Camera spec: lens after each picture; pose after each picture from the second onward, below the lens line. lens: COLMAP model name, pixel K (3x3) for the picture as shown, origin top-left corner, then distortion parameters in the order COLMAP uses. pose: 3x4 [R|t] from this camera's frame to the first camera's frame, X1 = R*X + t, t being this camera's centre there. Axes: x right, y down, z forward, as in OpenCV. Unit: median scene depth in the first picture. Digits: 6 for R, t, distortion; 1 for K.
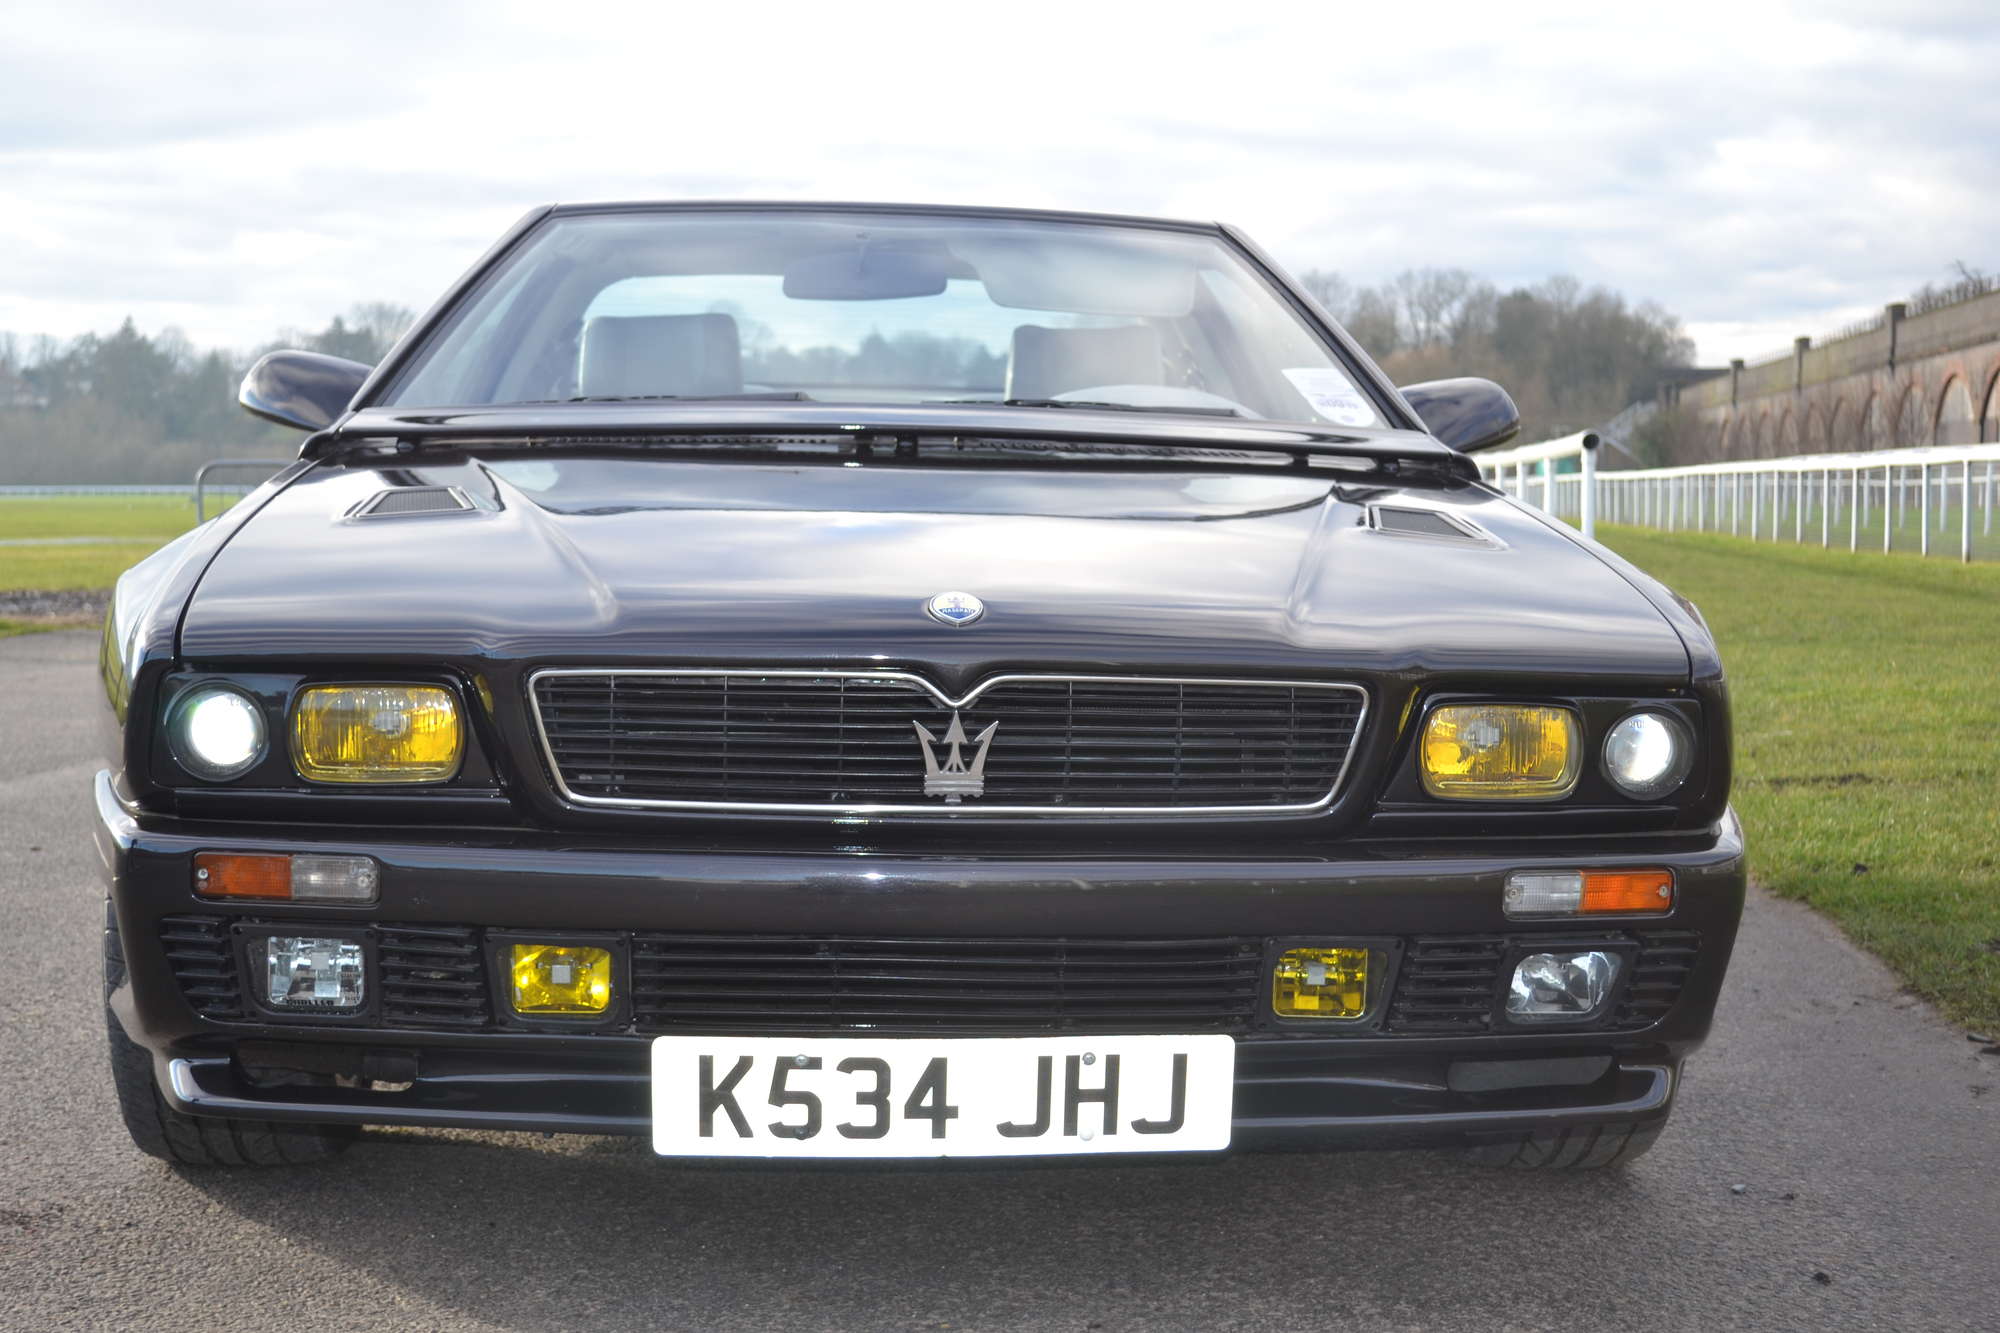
lens RADIAL K [[2717.1, 0, 1000.0], [0, 2717.1, 666.5], [0, 0, 1]] dist [0.006844, 0.084263]
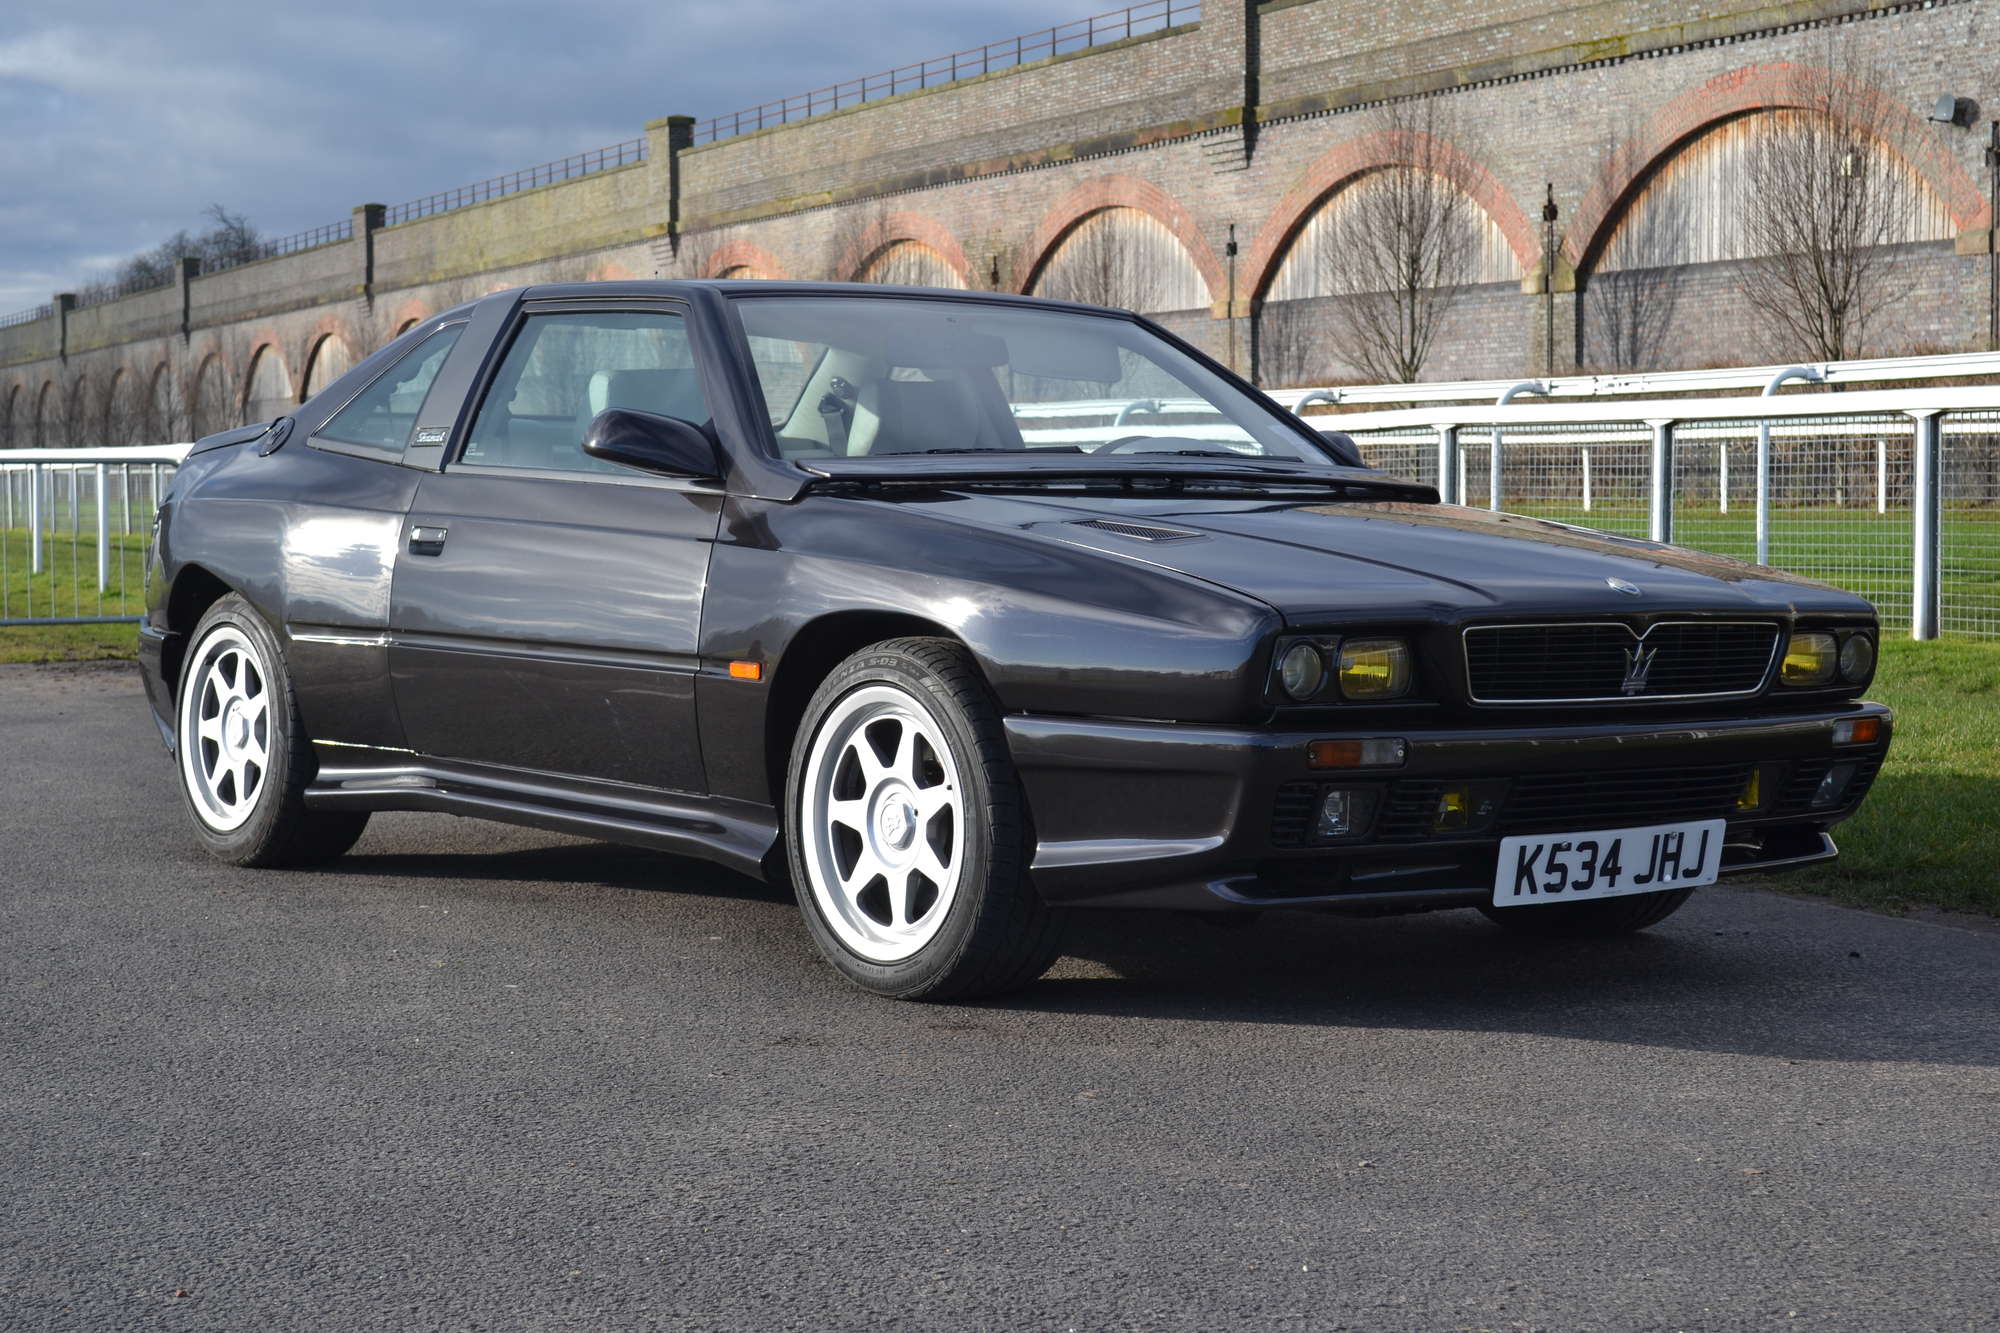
lens RADIAL K [[3426.7, 0, 1000.0], [0, 3426.7, 666.5], [0, 0, 1]] dist [-0.005152, -0.013400]
pose [[0.839025, -0.038572, 0.542724, -1.551596], [0.044138, 0.999022, 0.002766, 0.006841], [-0.542300, 0.021634, 0.839906, -0.655973]]
